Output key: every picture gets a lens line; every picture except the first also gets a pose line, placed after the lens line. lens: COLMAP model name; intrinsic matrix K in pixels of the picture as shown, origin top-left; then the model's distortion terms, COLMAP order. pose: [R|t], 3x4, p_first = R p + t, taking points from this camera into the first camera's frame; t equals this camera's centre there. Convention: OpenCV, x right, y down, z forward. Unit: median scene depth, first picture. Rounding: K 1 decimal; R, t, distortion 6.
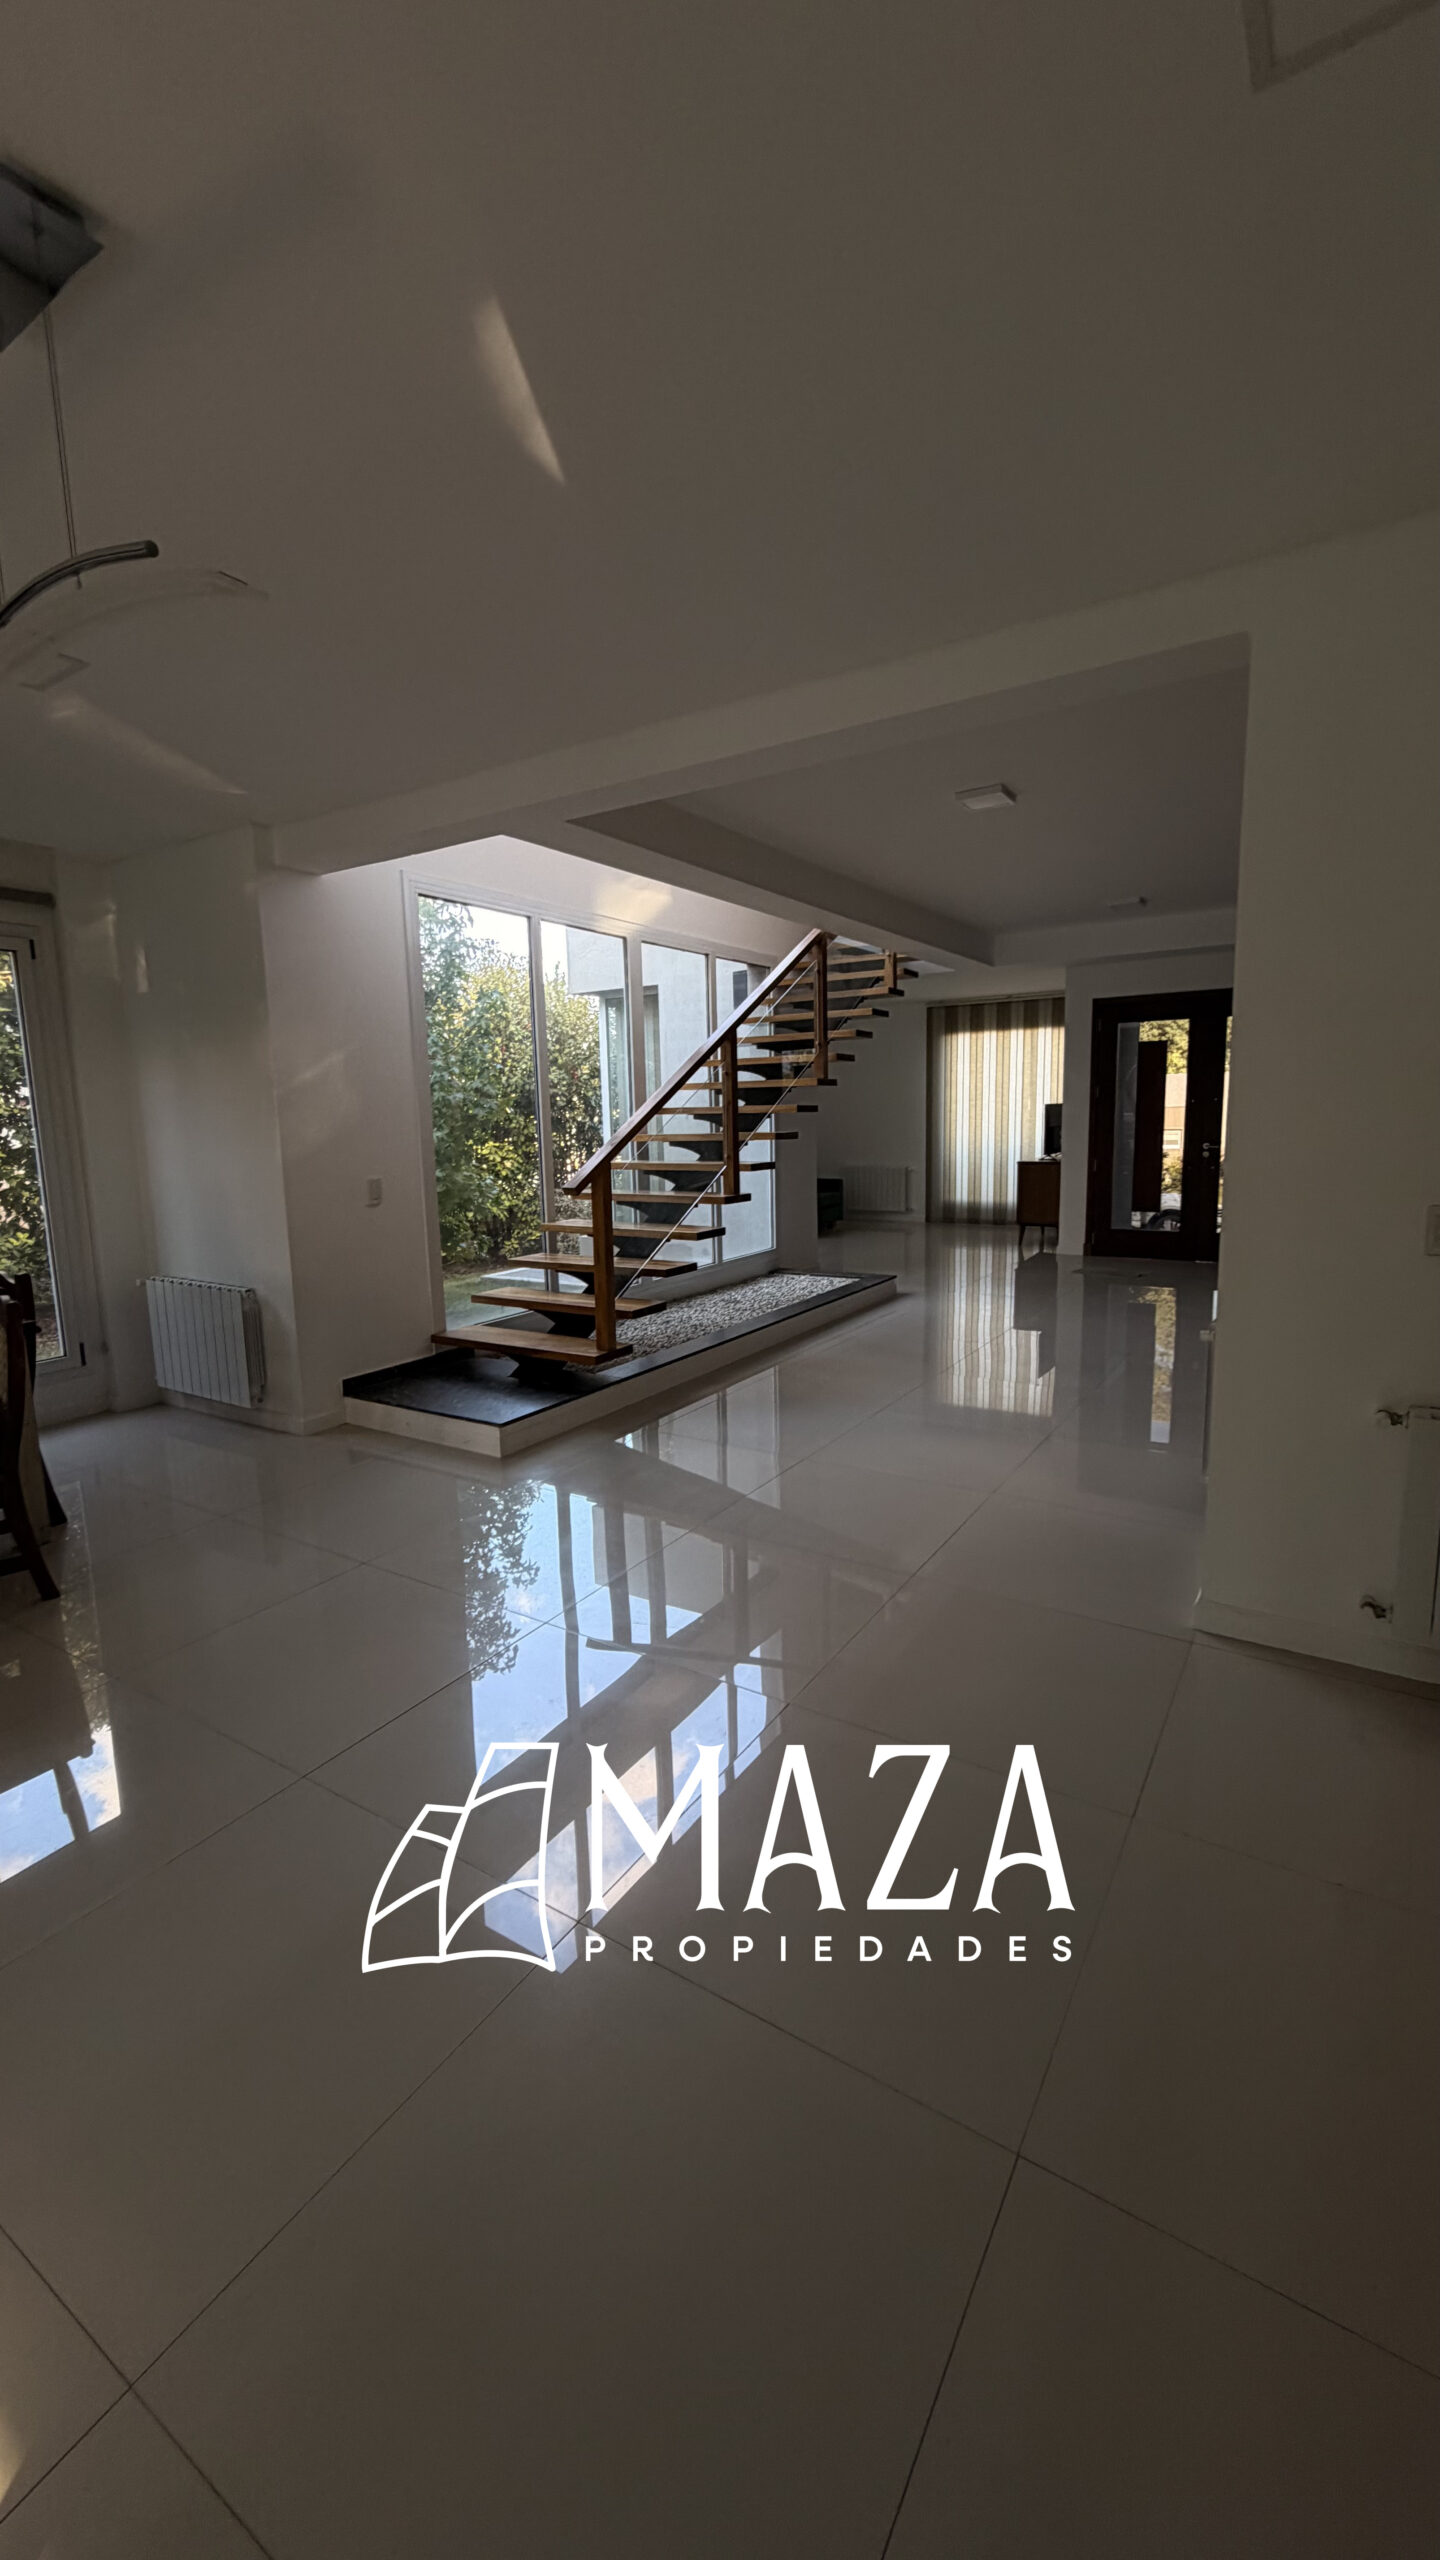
lens RADIAL K [[1020.9, 0, 727.1], [0, 1020.9, 1275.5], [0, 0, 1]] dist [0.000352, 0.000135]
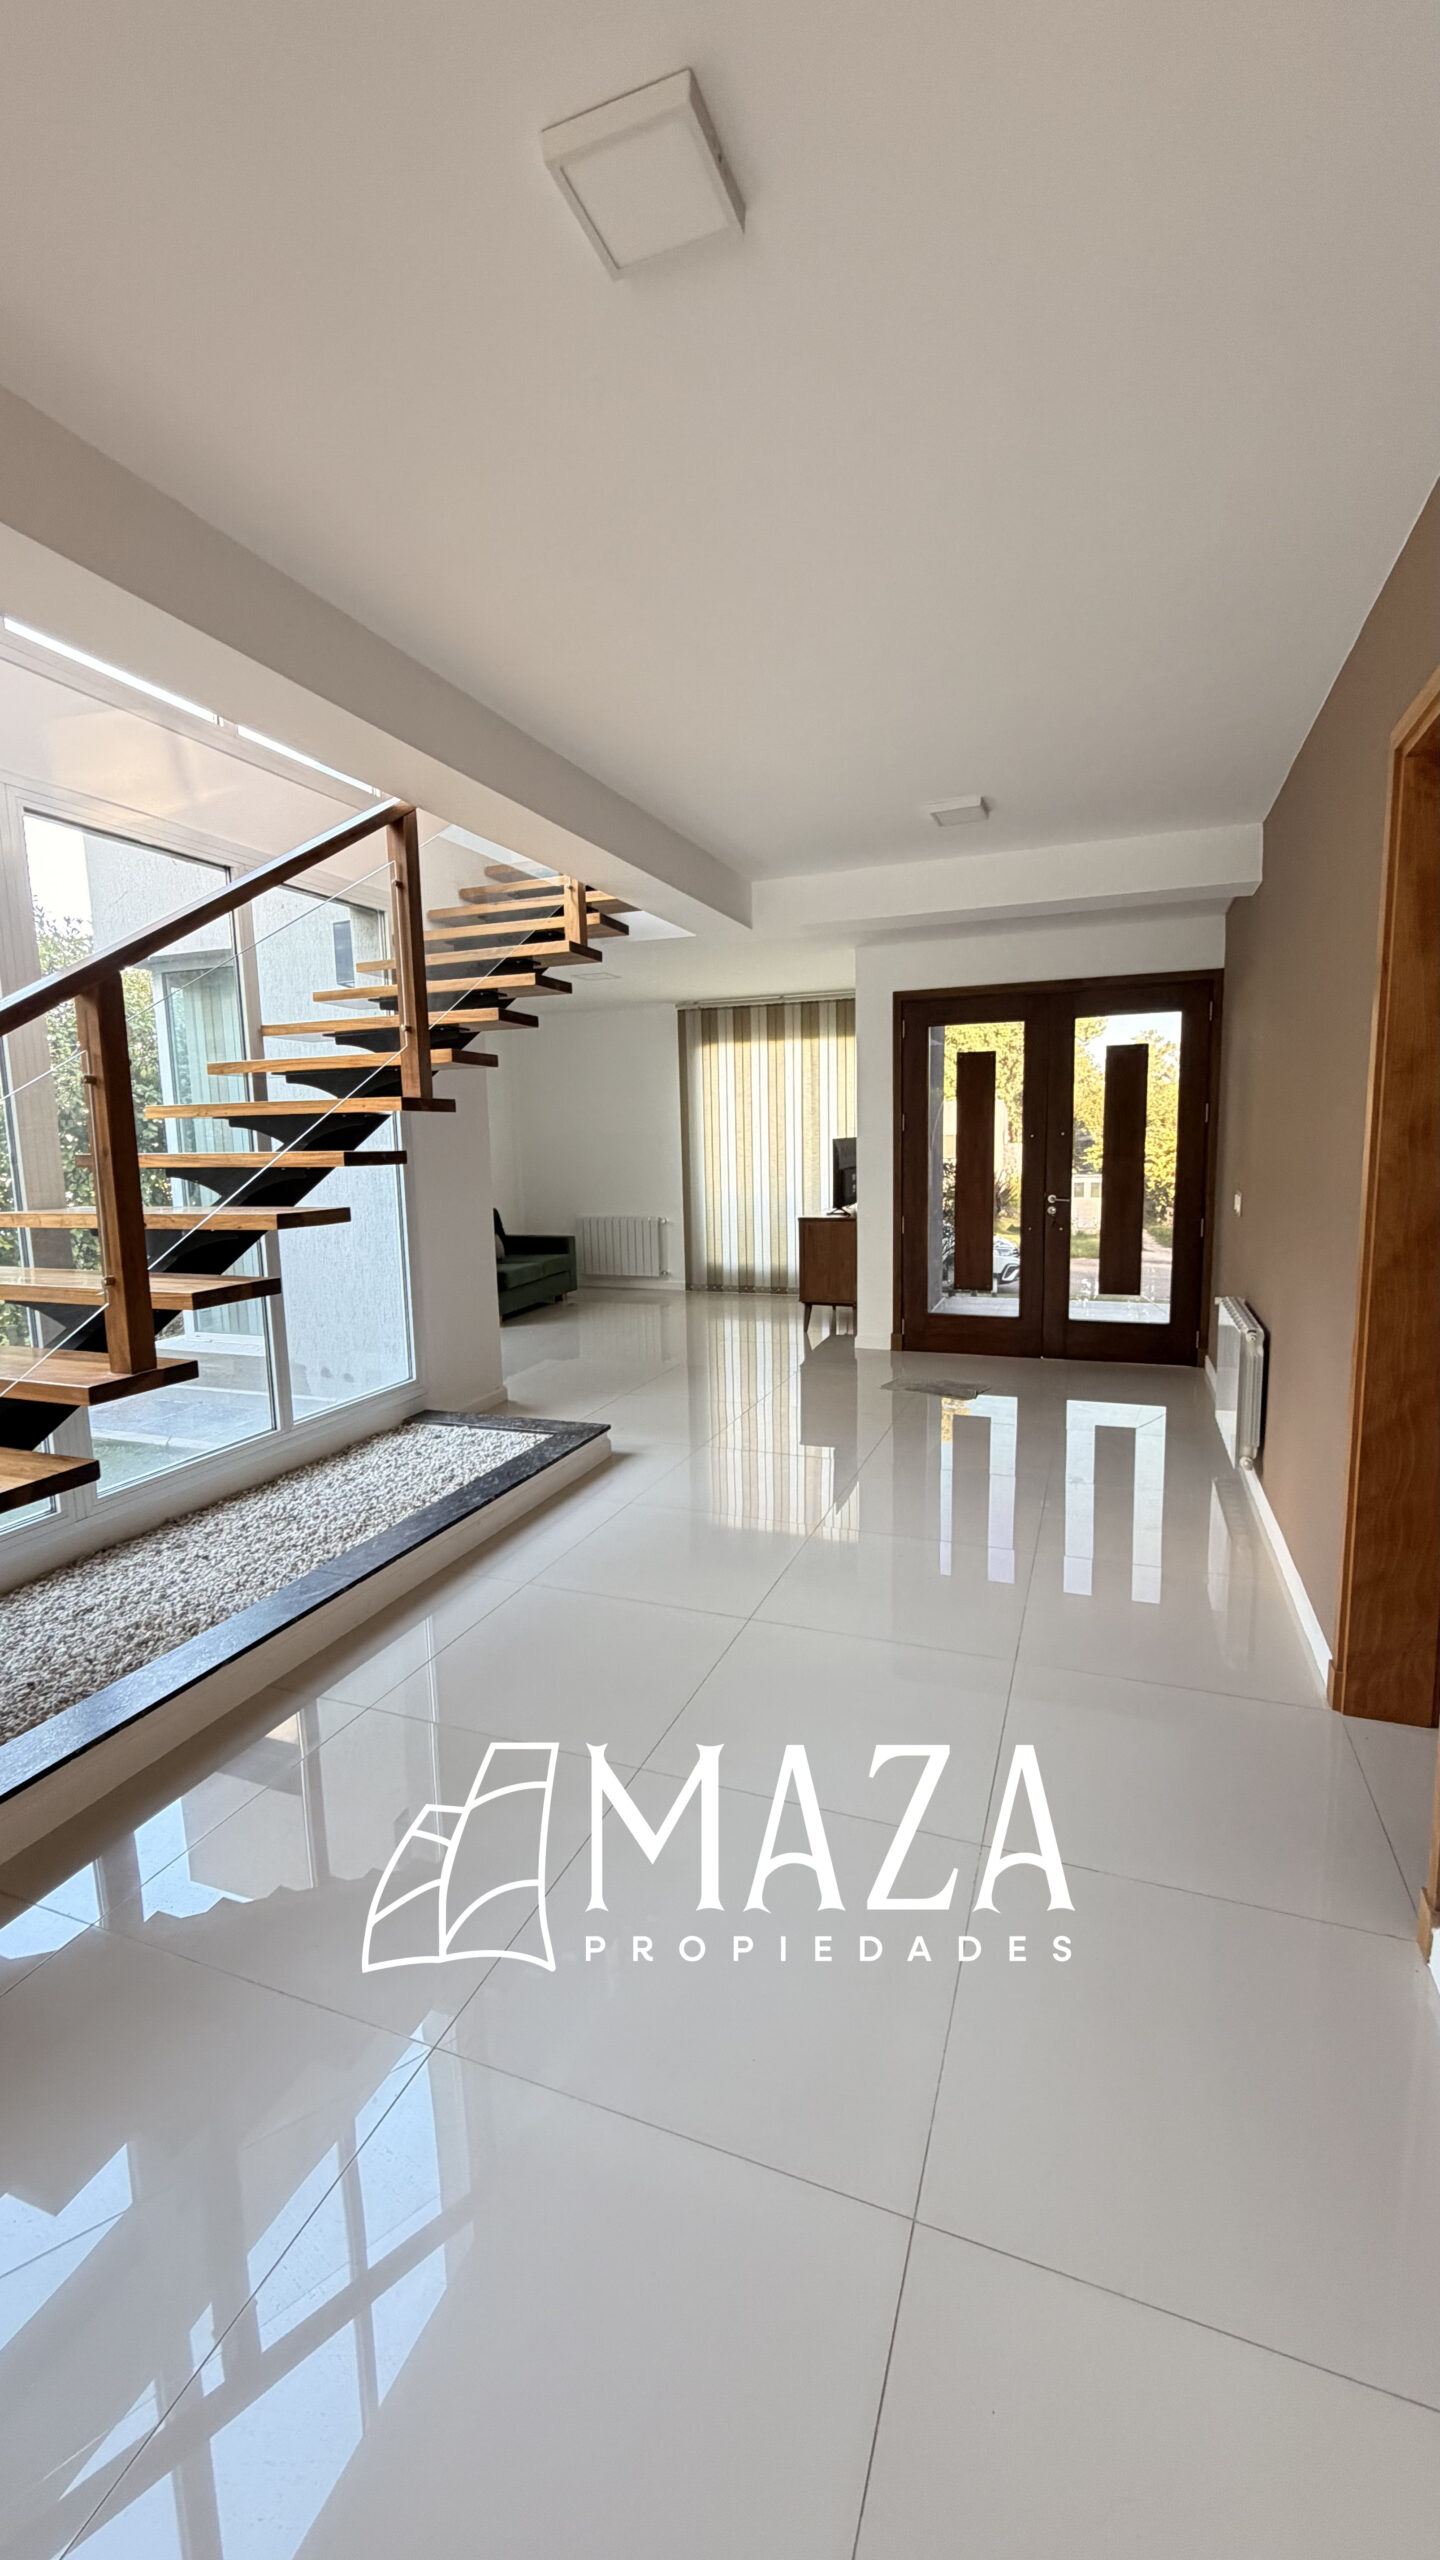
lens RADIAL K [[1020.9, 0, 715.8], [0, 1020.9, 1273.4], [0, 0, 1]] dist [0.000352, 0.000135]
pose [[0.981630, -0.023932, 0.189286, 0.085640], [0.028886, 0.999307, -0.023456, -0.054771], [-0.188593, 0.028493, 0.981642, 0.291057]]
